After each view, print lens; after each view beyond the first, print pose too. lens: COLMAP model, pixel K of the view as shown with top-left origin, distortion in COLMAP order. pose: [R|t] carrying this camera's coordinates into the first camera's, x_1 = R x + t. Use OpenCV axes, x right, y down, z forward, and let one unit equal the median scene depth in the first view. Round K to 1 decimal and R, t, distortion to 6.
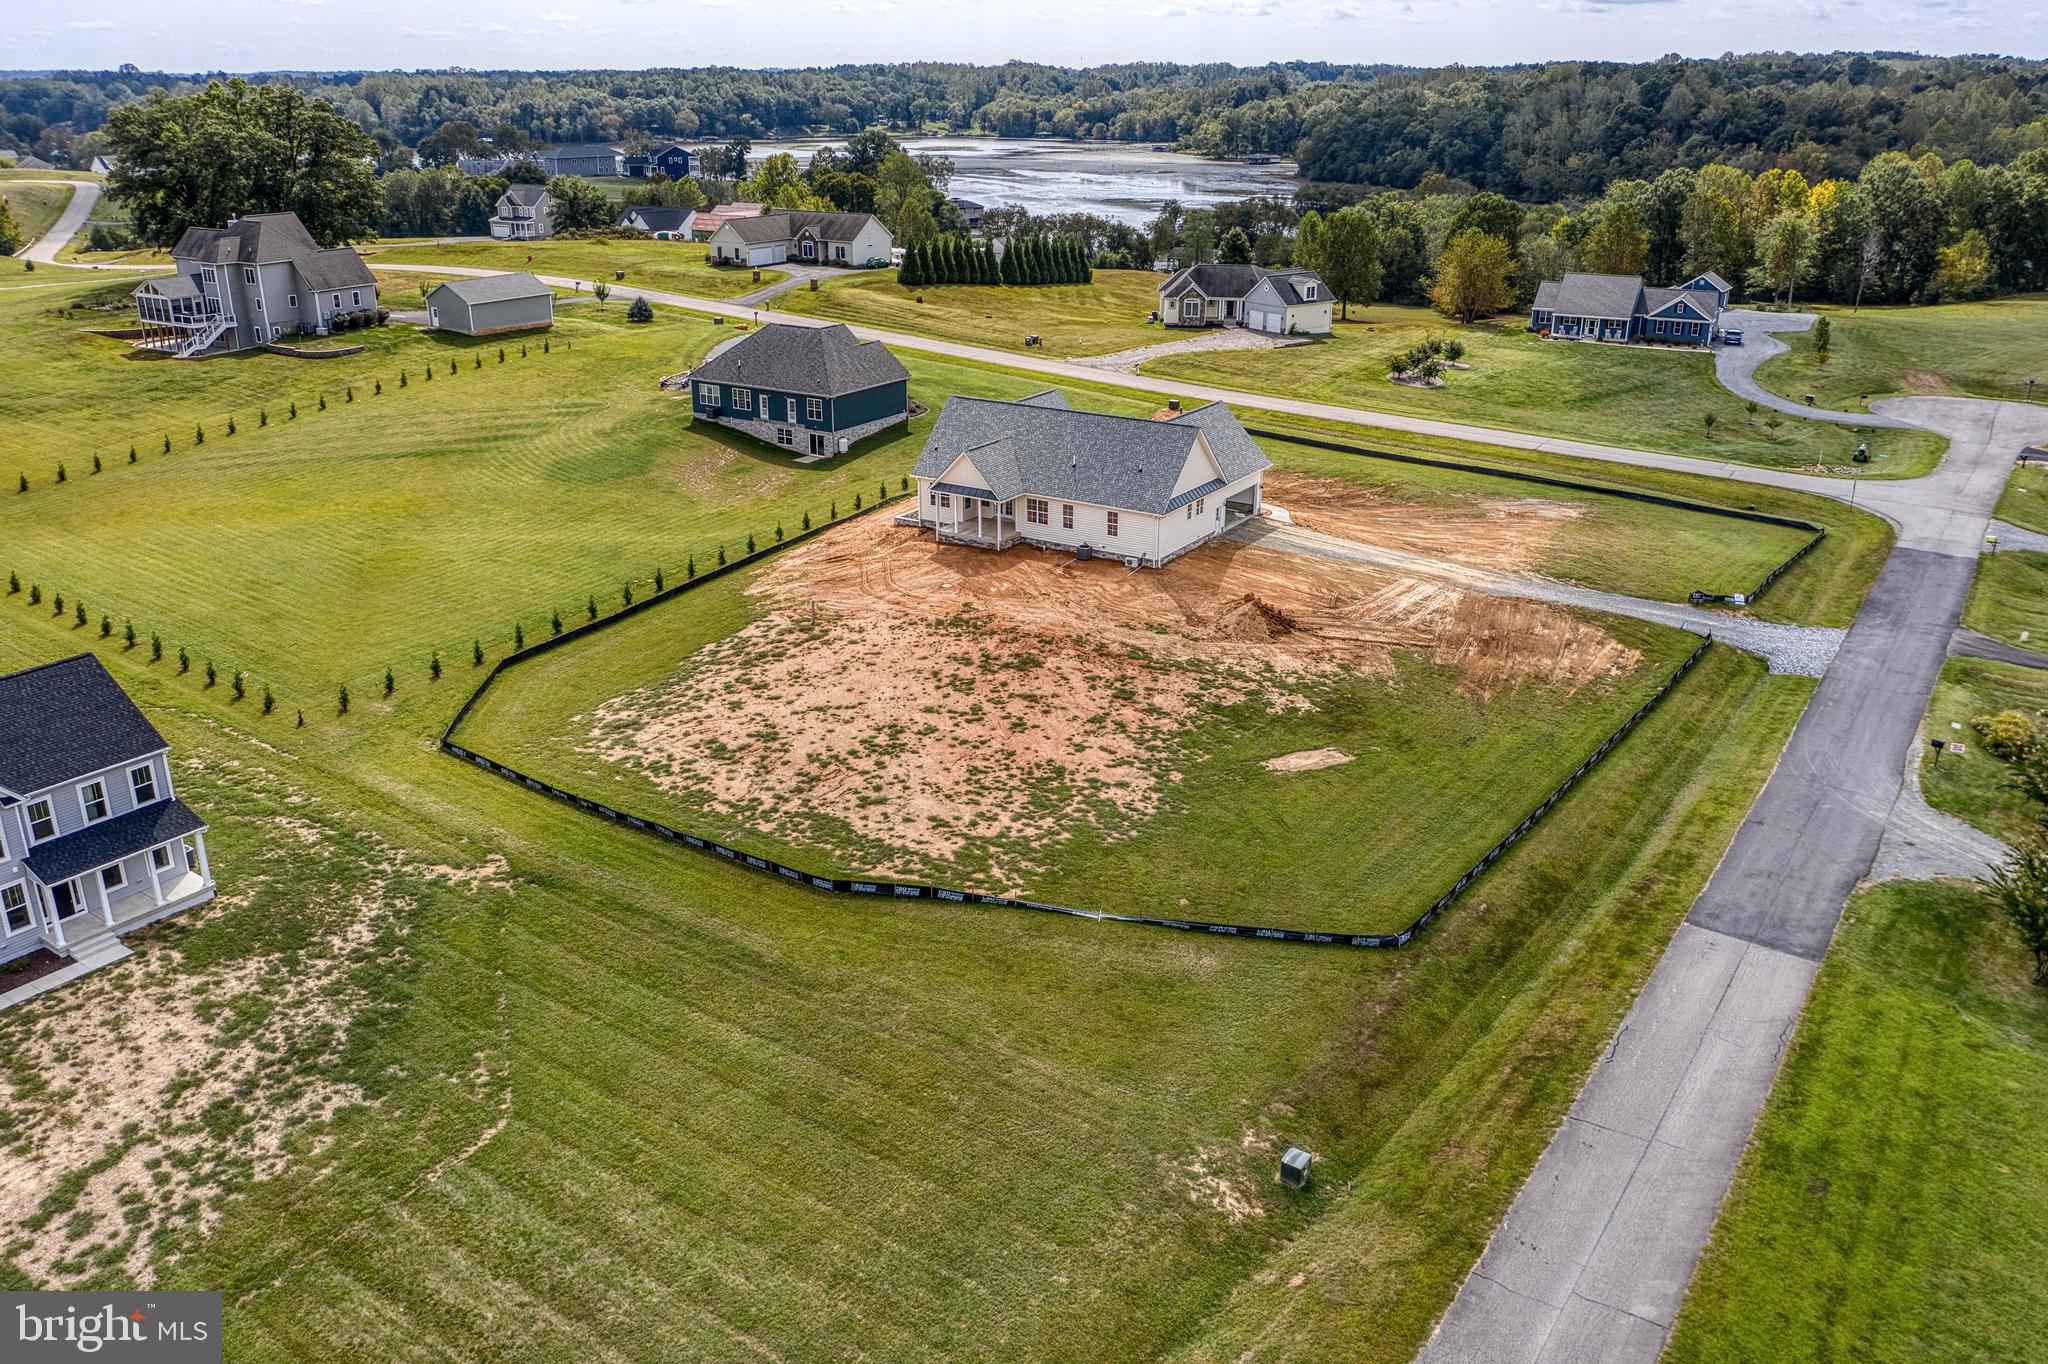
lens RADIAL K [[1586.3, 0, 1021.2], [0, 1586.3, 682.7], [0, 0, 1]] dist [-0.023489, 0.003384]
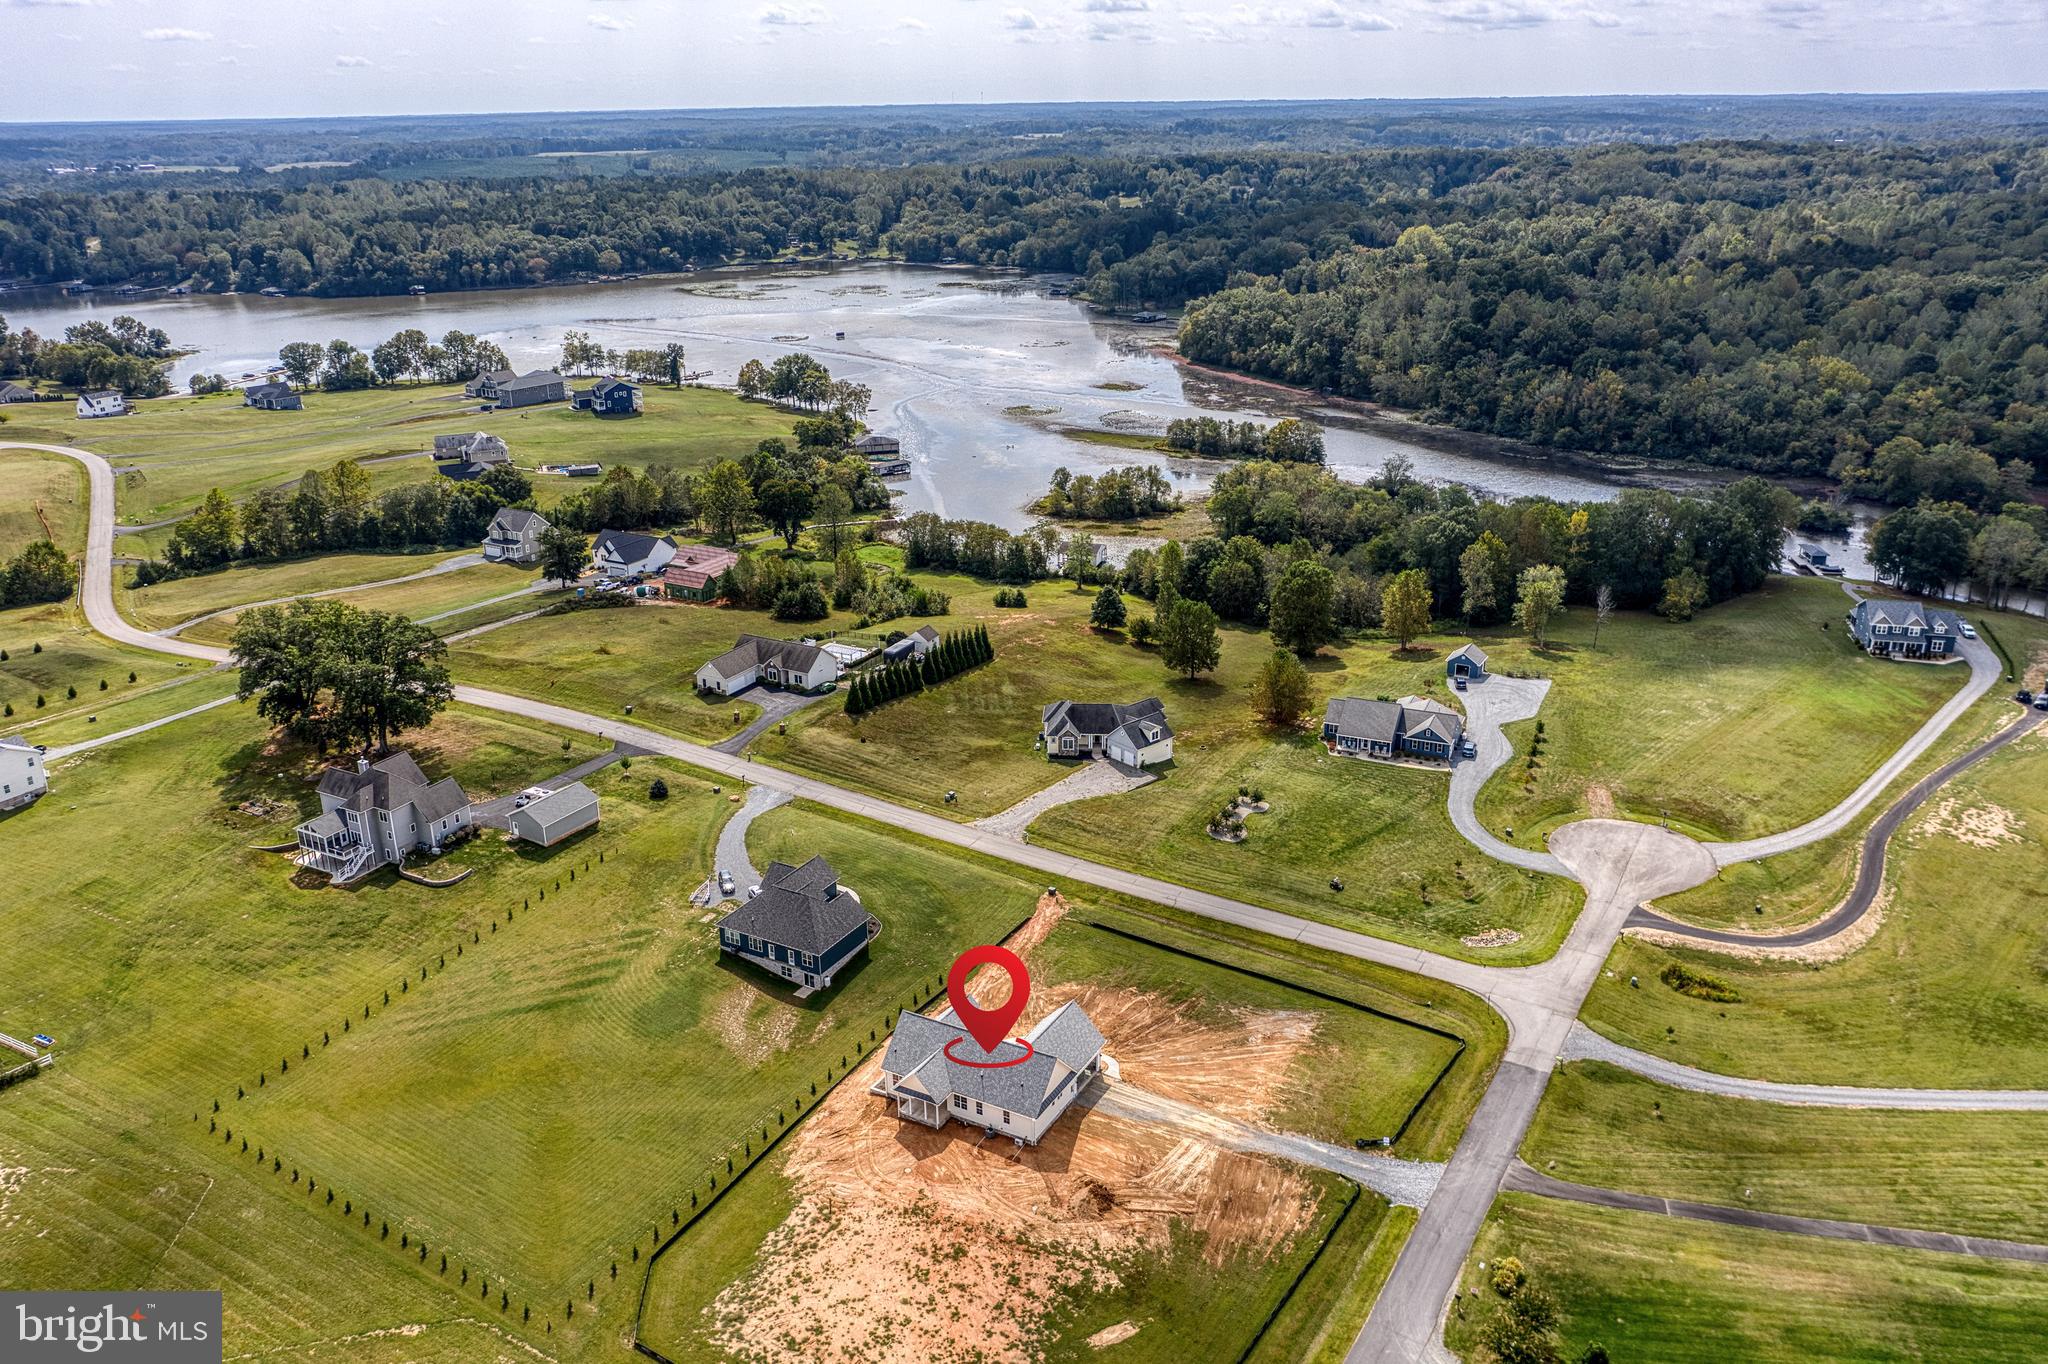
lens RADIAL K [[1591.0, 0, 1024.0], [0, 1591.0, 682.0], [0, 0, 1]] dist [-0.014597, -0.000344]
pose [[0.998085, -0.035694, 0.050521, 0.008003], [0.036032, 0.999334, -0.005810, -0.518760], [-0.050280, 0.007620, 0.998706, -0.625149]]
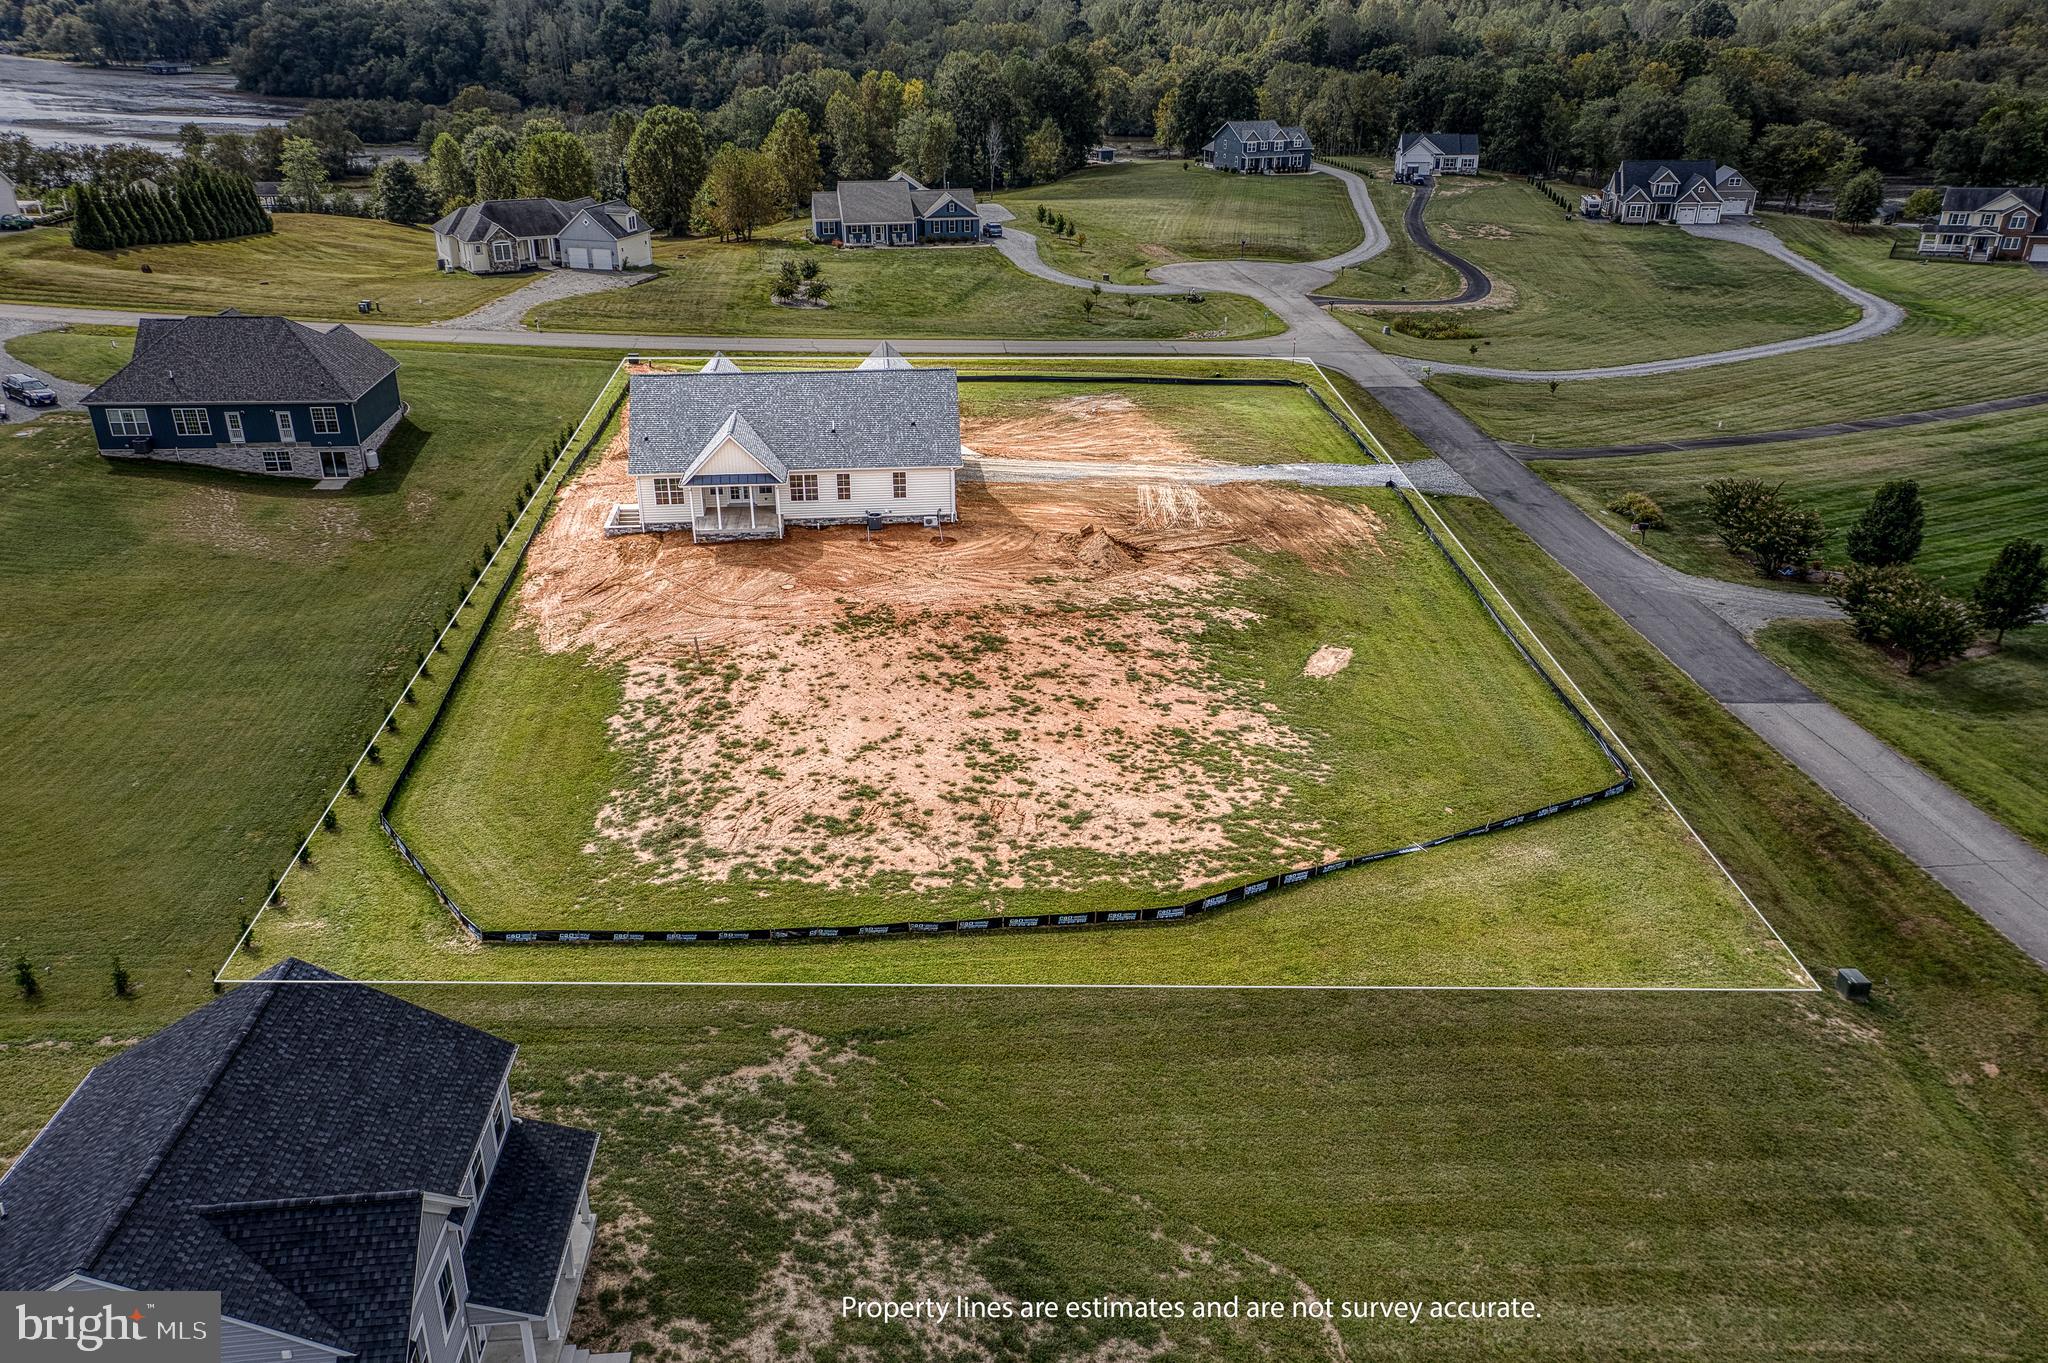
lens RADIAL K [[1549.2, 0, 1024.8], [0, 1549.2, 687.3], [0, 0, 1]] dist [0.043020, 0.069161]
pose [[0.784508, -0.256445, 0.564609, -0.413552], [0.224387, 0.966181, 0.127060, -0.080978], [-0.578098, 0.027011, 0.815520, 0.204198]]
